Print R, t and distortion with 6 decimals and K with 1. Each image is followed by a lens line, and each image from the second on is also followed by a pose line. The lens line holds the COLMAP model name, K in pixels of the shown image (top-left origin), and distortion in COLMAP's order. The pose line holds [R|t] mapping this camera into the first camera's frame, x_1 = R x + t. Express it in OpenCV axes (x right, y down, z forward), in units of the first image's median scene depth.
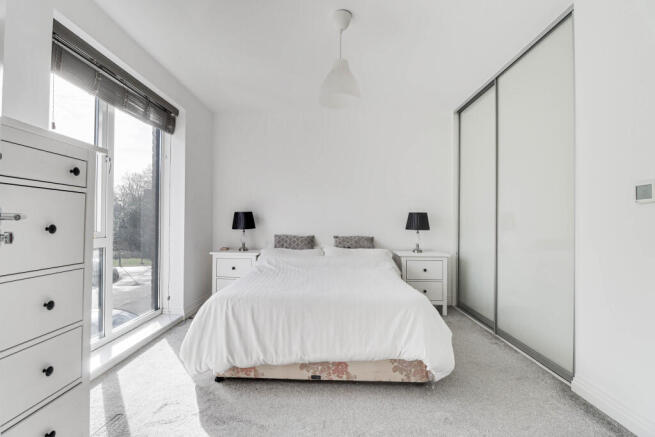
lens RADIAL K [[309.0, 0, 324.3], [0, 309.0, 219.9], [0, 0, 1]] dist [-0.001624, -0.000355]
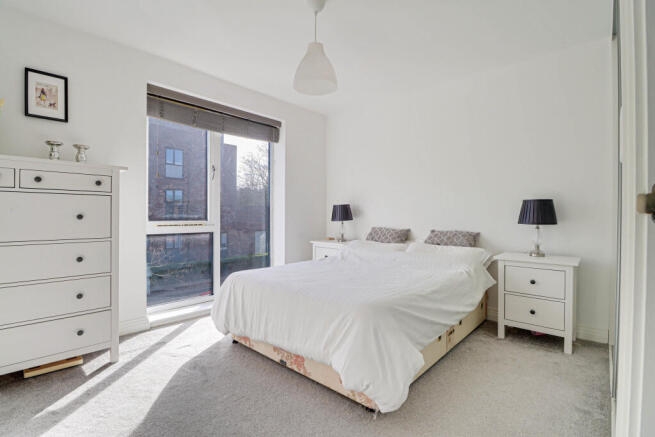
lens RADIAL K [[309.0, 0, 327.1], [0, 309.0, 217.3], [0, 0, 1]] dist [-0.001624, -0.000355]
pose [[0.766853, 0.000410, -0.641823, 0.445097], [0.006507, 0.999943, 0.008412, 0.008632], [0.641790, -0.010627, 0.766807, 0.180982]]
